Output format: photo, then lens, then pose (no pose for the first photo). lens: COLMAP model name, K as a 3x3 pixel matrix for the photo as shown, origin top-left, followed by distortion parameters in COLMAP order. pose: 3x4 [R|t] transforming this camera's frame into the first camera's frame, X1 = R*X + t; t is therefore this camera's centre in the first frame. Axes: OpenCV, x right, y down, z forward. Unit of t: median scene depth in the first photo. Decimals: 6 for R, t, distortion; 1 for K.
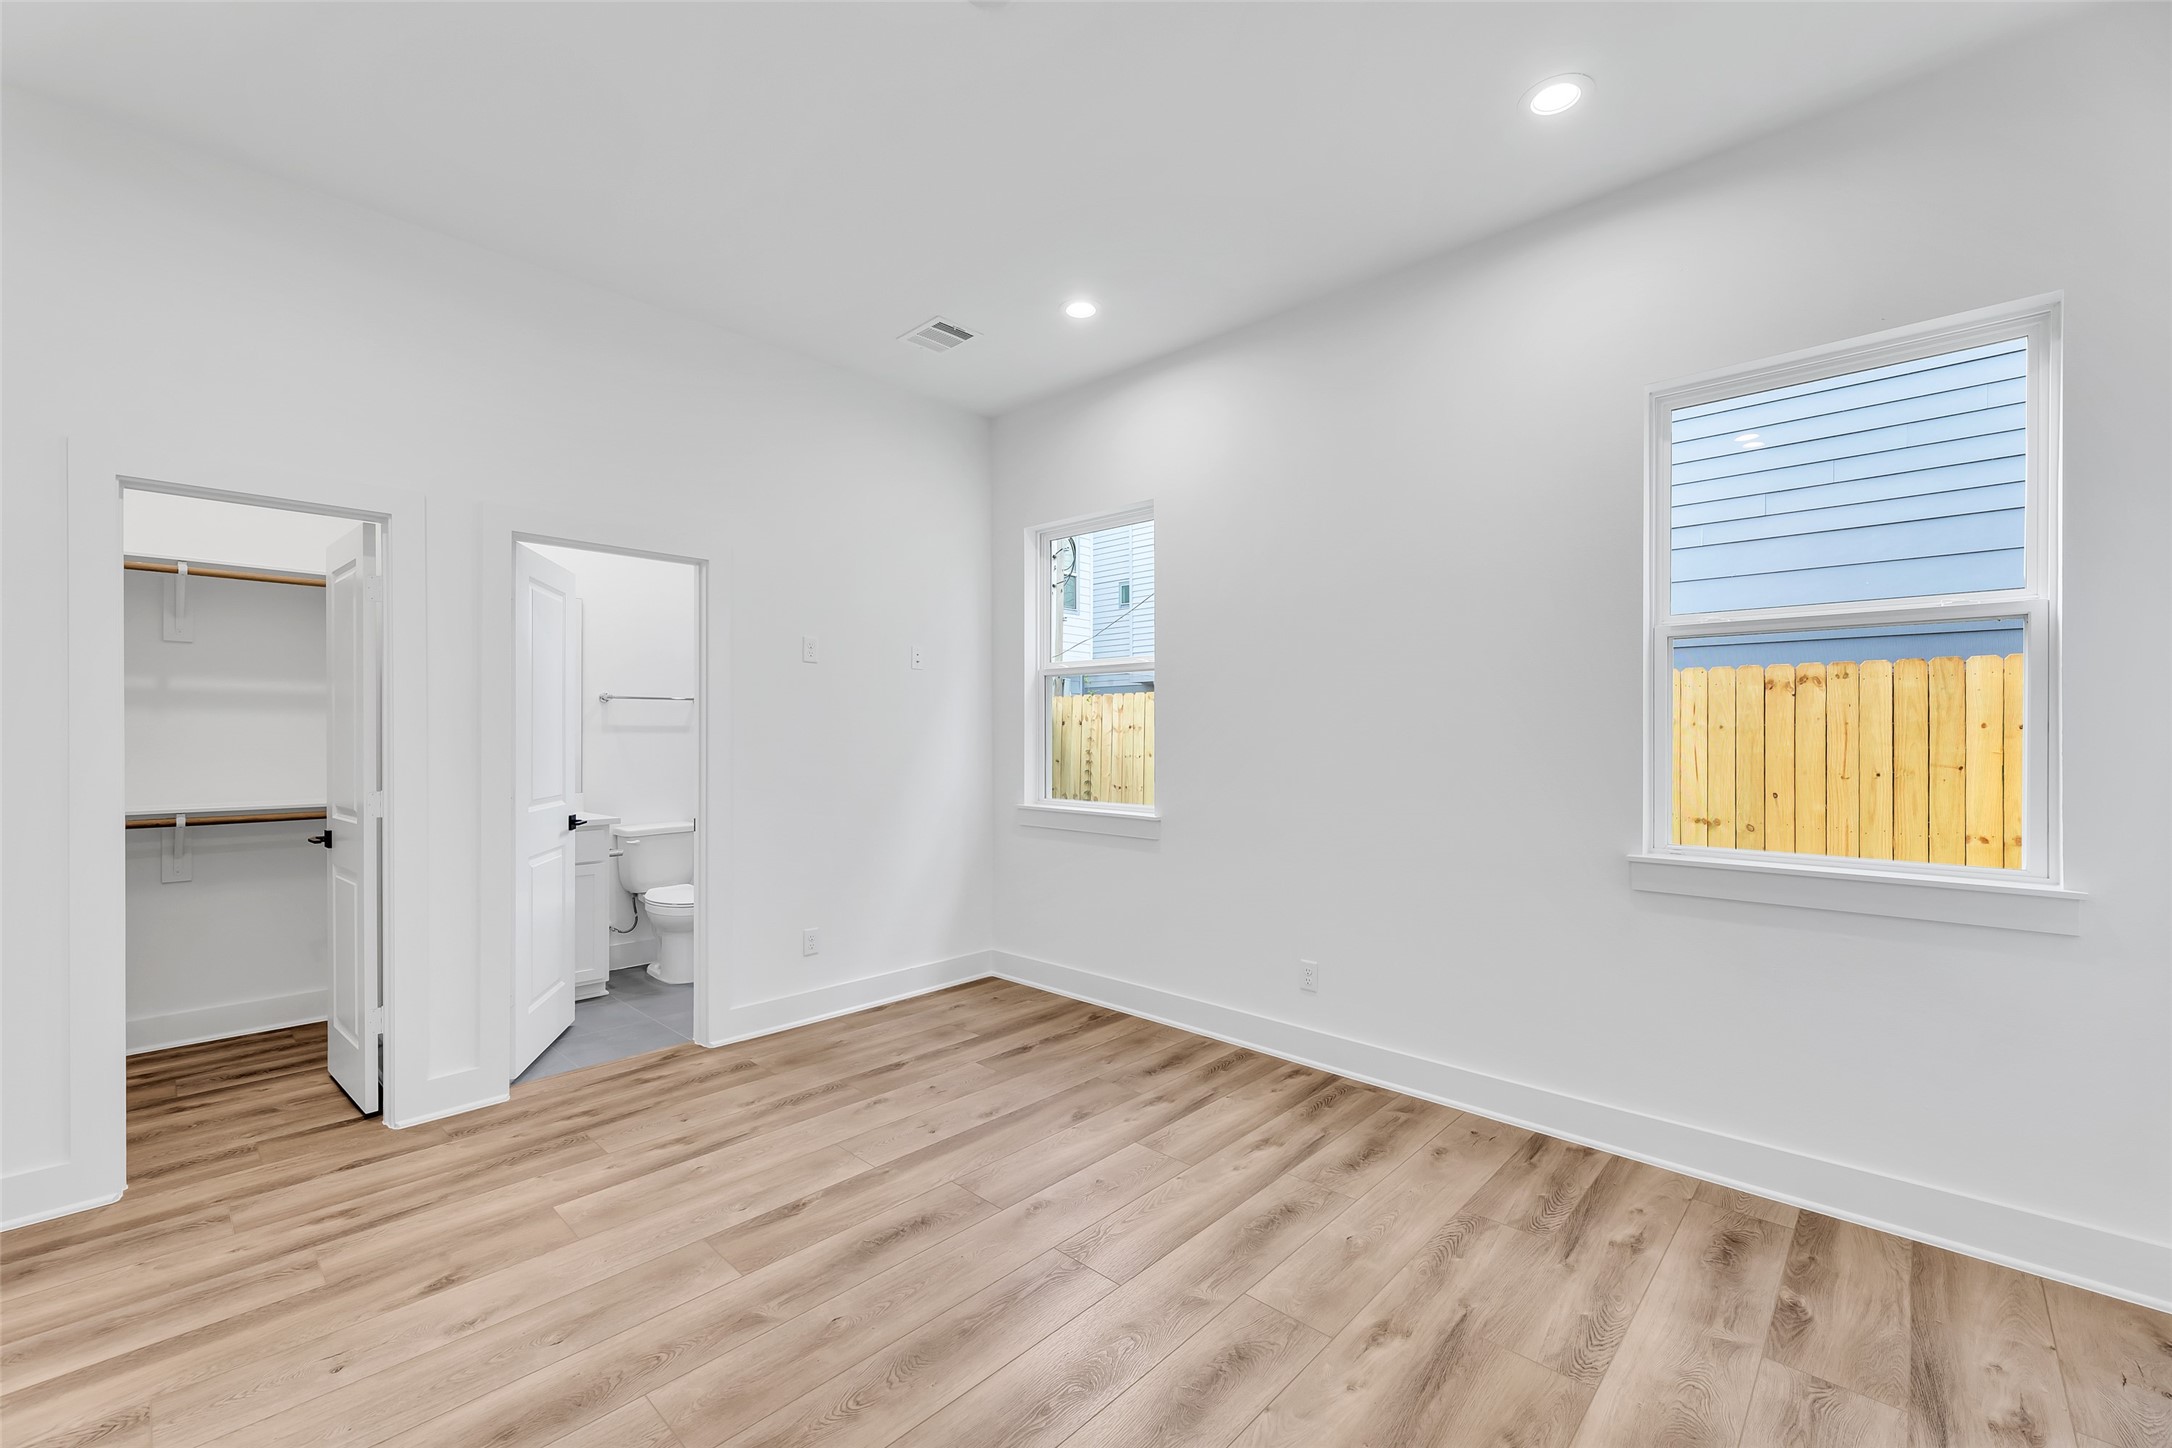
lens RADIAL K [[893.4, 0, 1048.1], [0, 893.4, 733.6], [0, 0, 1]] dist [0.001761, 0.000088]
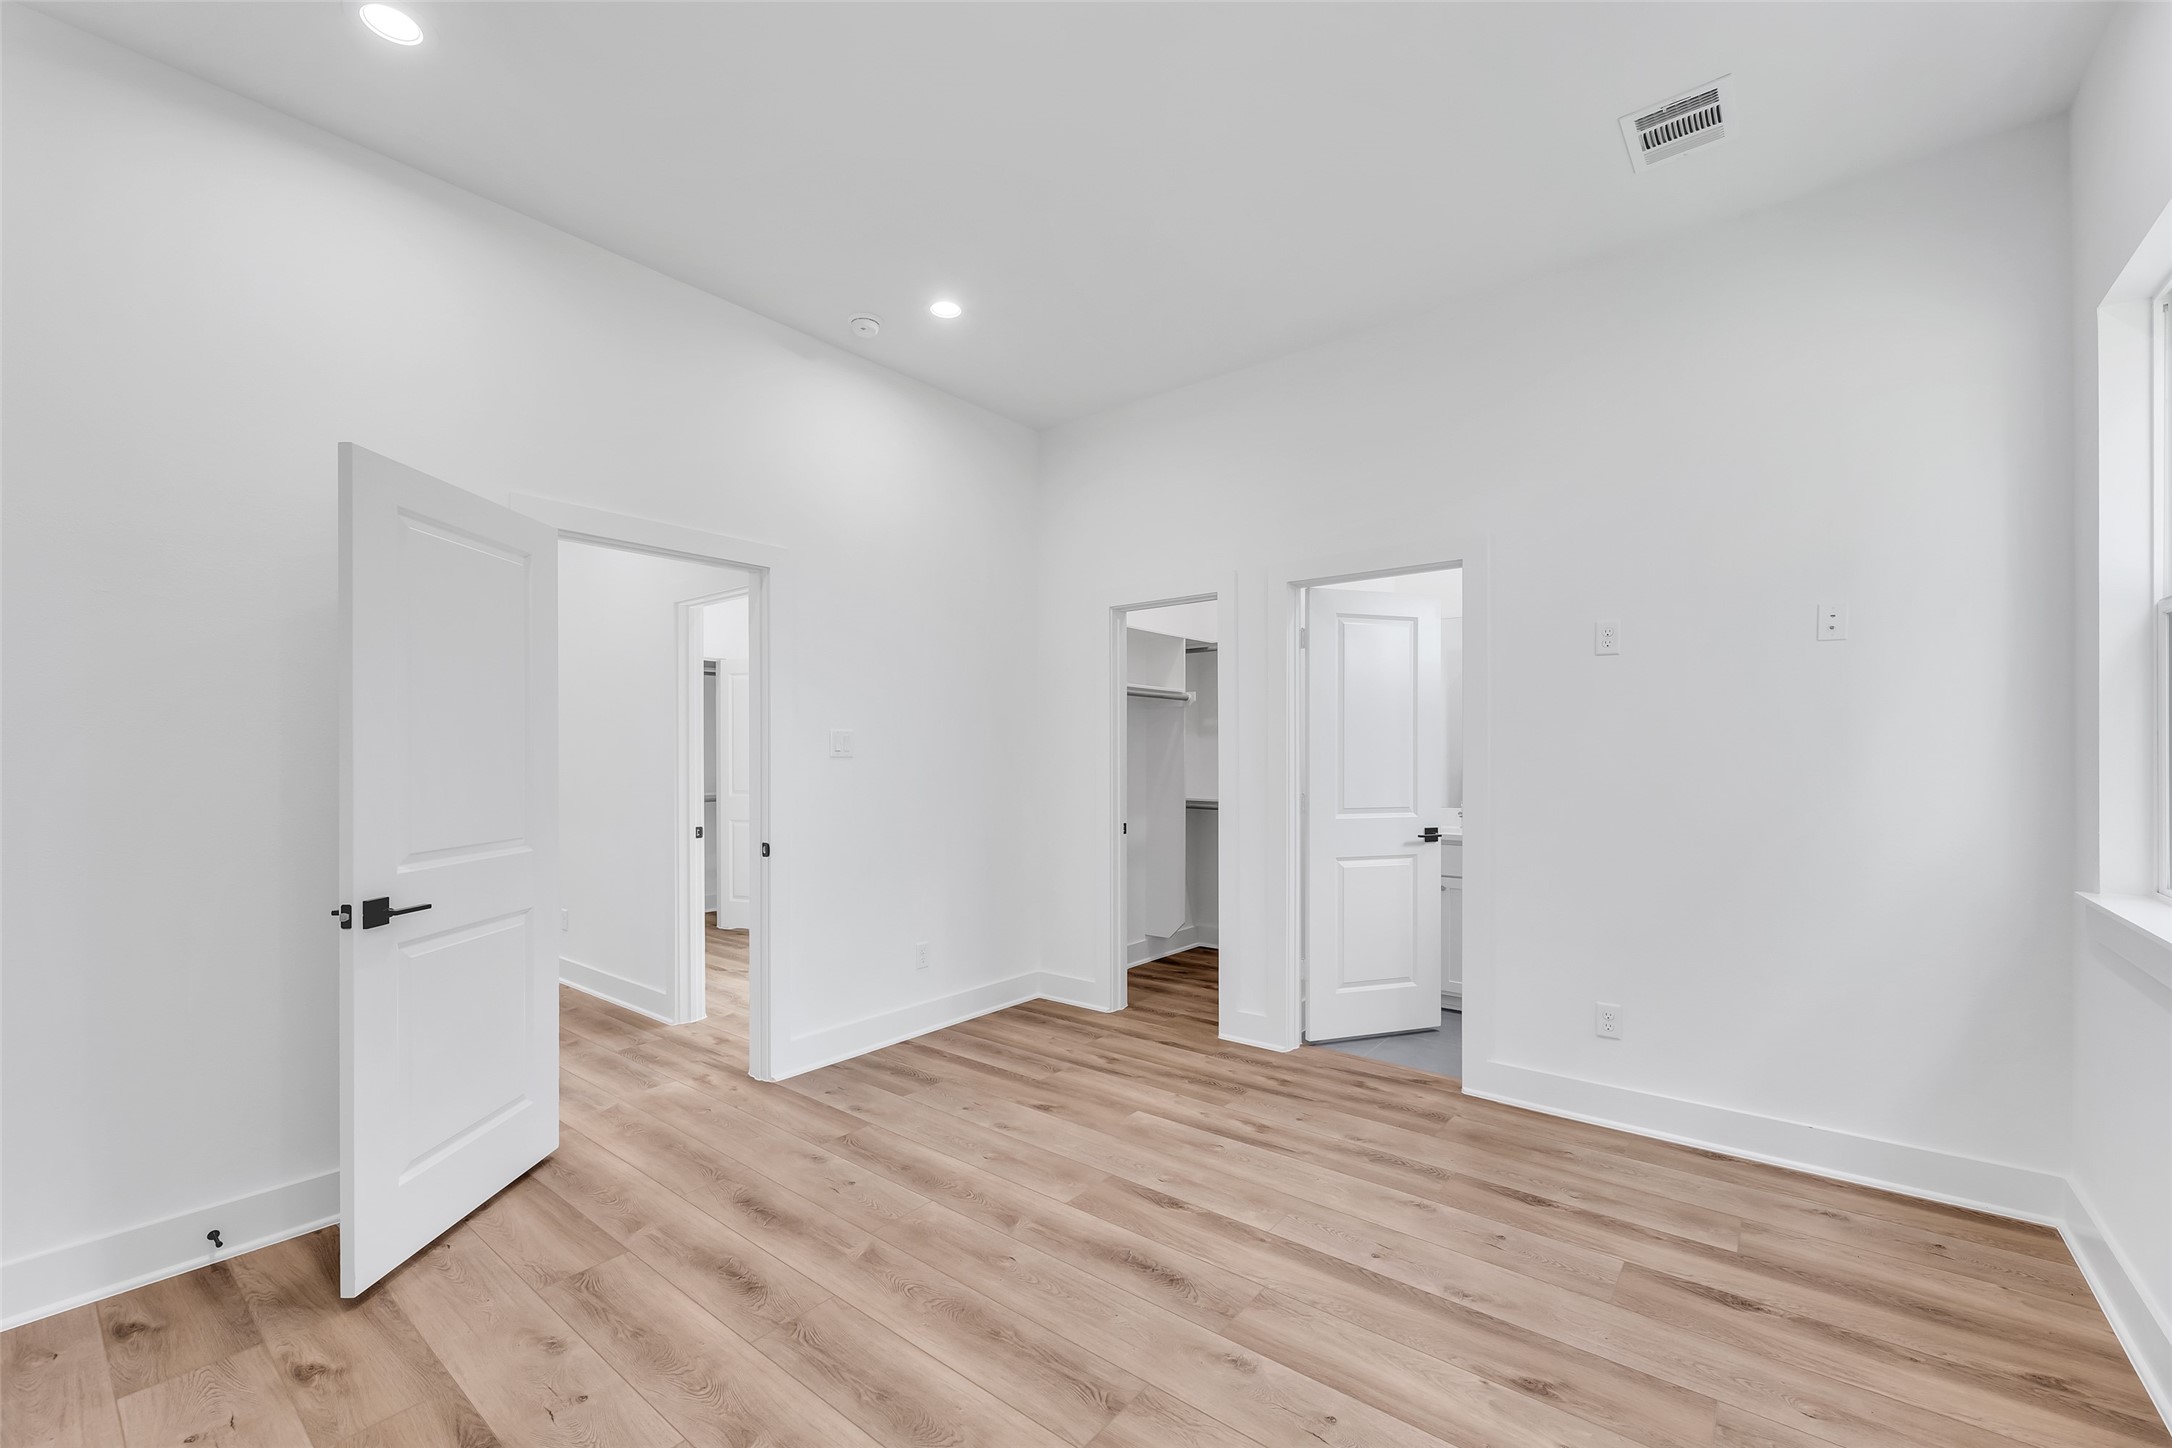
lens RADIAL K [[893.4, 0, 1092.2], [0, 893.4, 747.8], [0, 0, 1]] dist [0.001761, 0.000088]
pose [[0.092242, -0.008267, -0.995702, 0.617855], [0.007610, 0.999942, -0.007598, 0.003774], [0.995708, -0.006876, 0.092300, 0.667642]]
